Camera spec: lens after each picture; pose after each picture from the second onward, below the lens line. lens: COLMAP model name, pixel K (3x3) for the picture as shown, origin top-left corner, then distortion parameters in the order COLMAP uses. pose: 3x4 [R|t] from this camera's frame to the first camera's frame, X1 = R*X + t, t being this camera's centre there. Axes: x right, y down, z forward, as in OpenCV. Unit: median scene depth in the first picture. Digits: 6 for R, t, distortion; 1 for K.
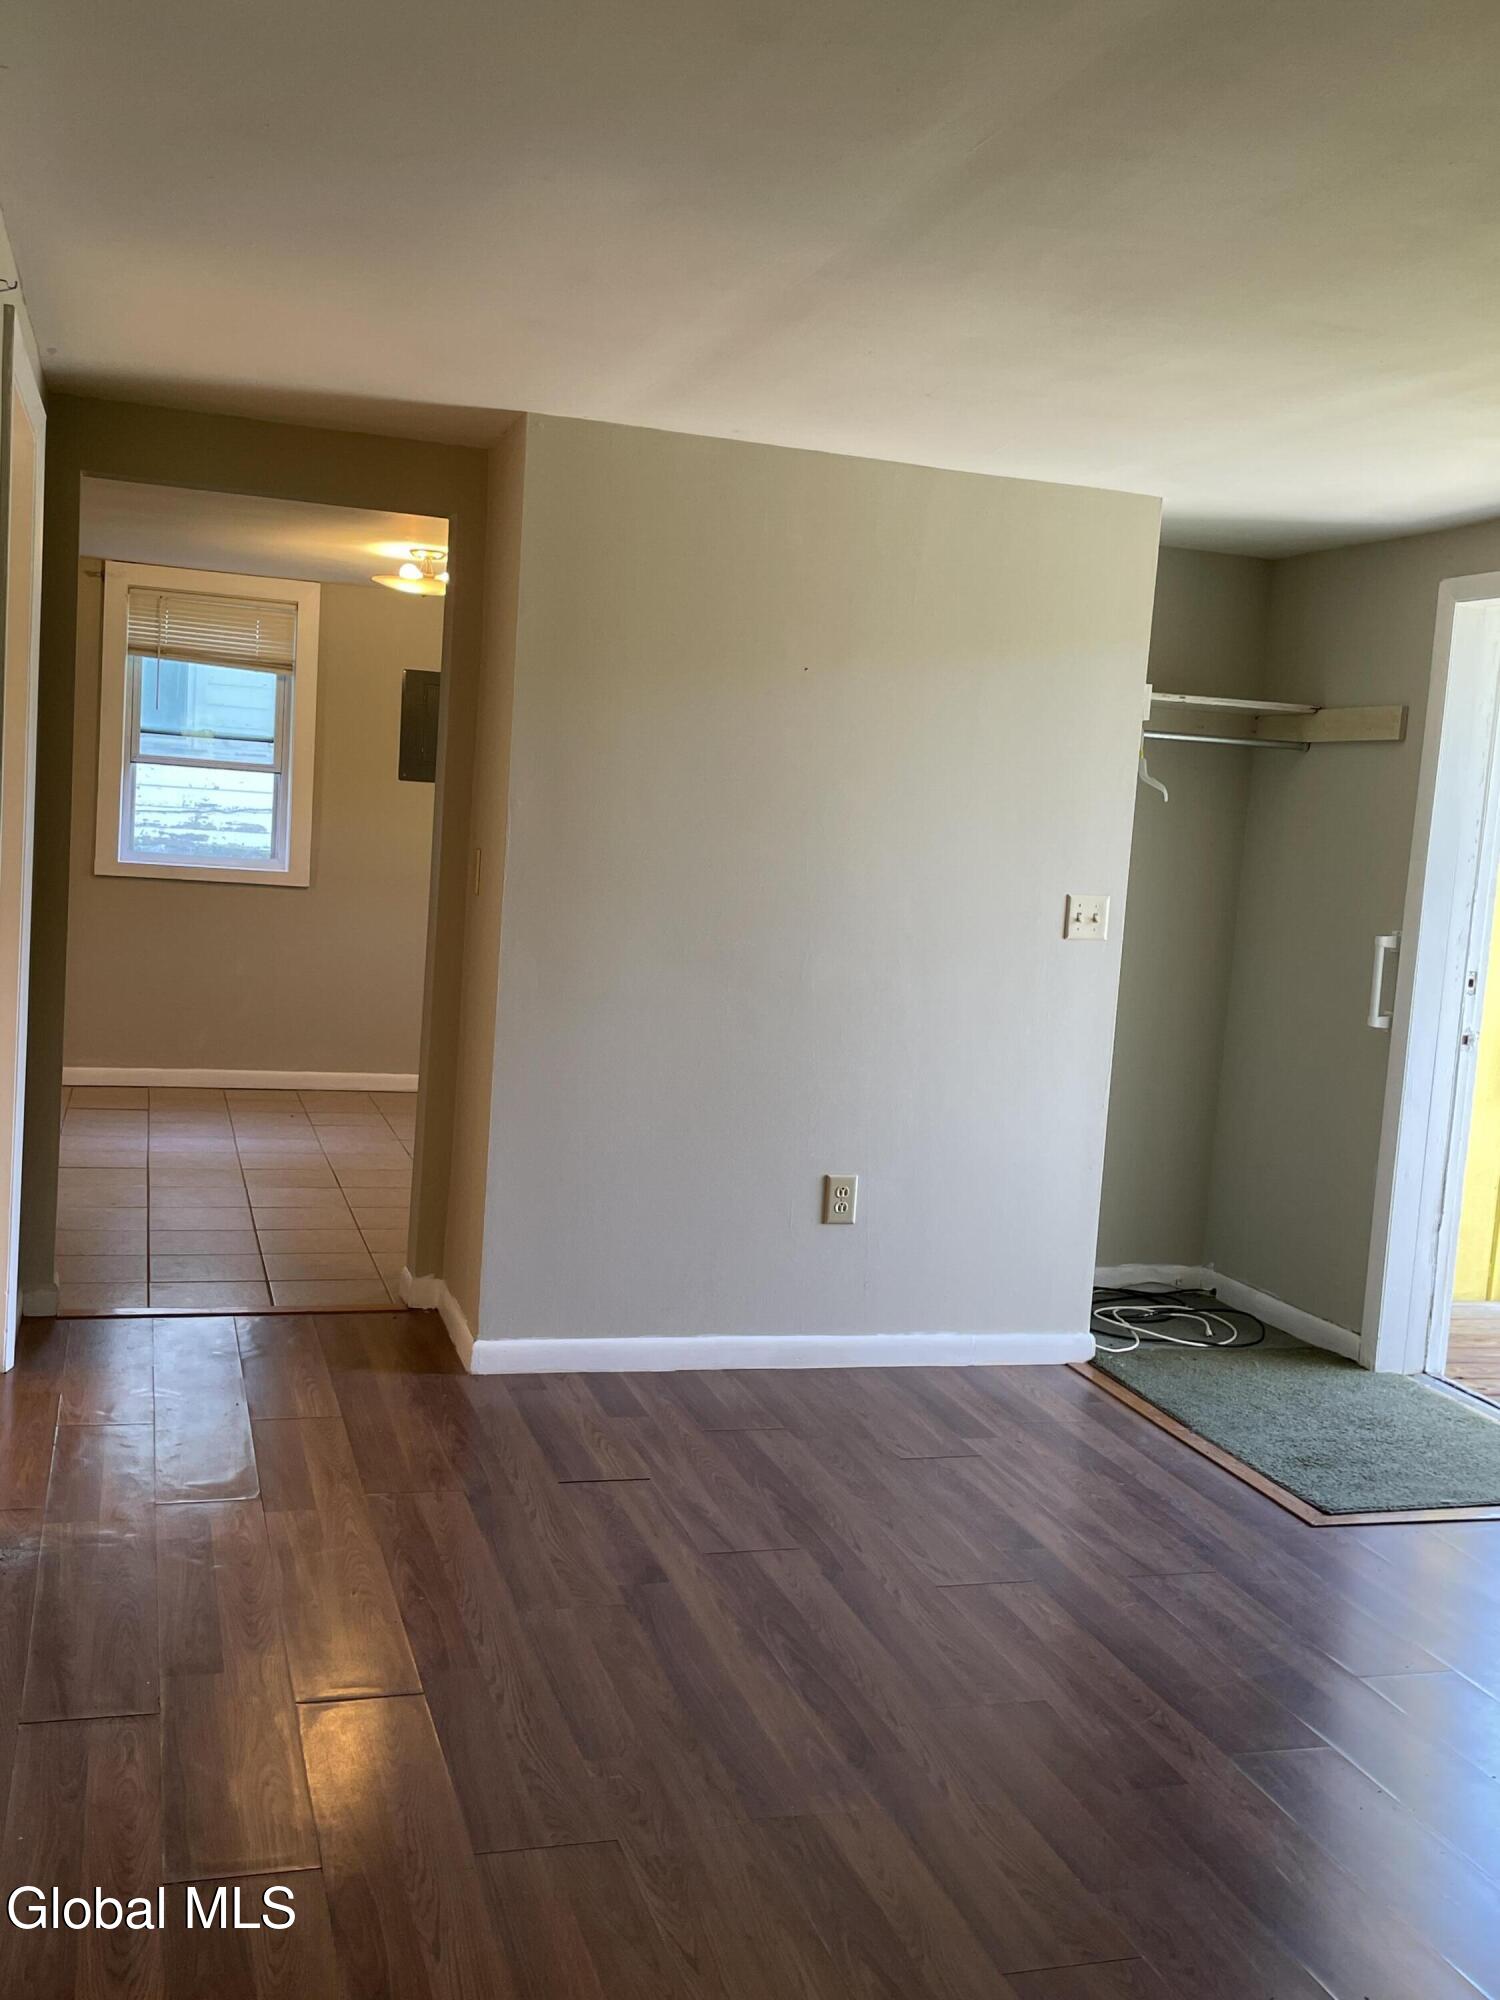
lens RADIAL K [[1898.6, 0, 744.6], [0, 1898.6, 993.6], [0, 0, 1]] dist [0.026411, 0.000000]
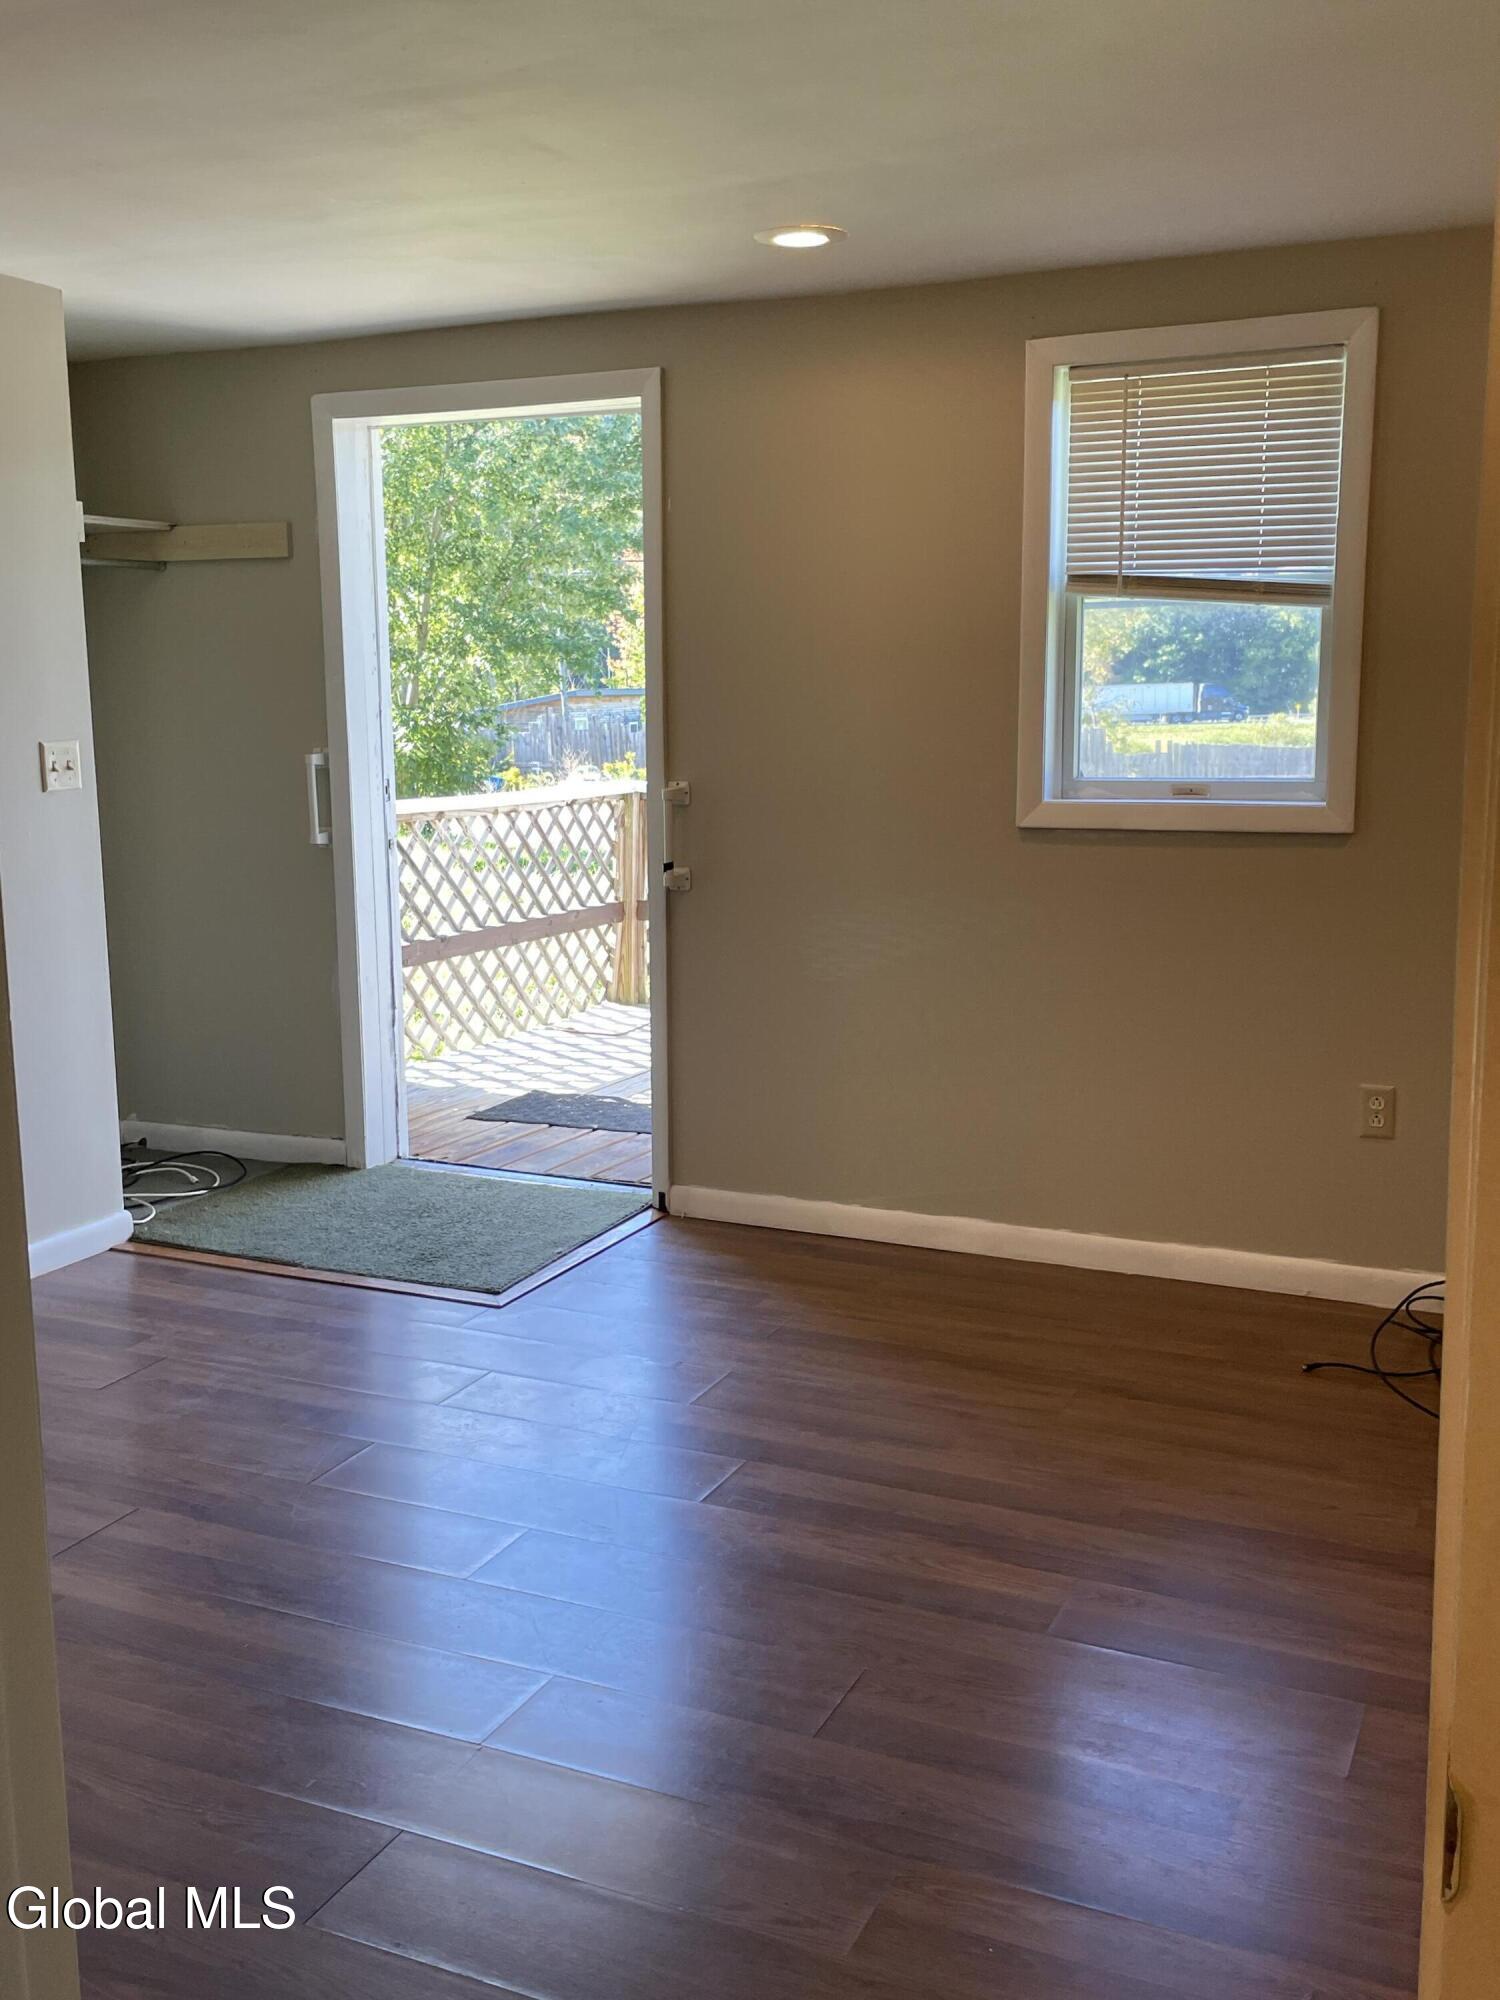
lens RADIAL K [[1898.6, 0, 750.4], [0, 1898.6, 1005.6], [0, 0, 1]] dist [0.026411, 0.000000]
pose [[0.648713, -0.201681, 0.733823, -0.292114], [0.122749, 0.979349, 0.160648, -0.033623], [-0.751068, -0.014138, 0.660073, 0.153149]]
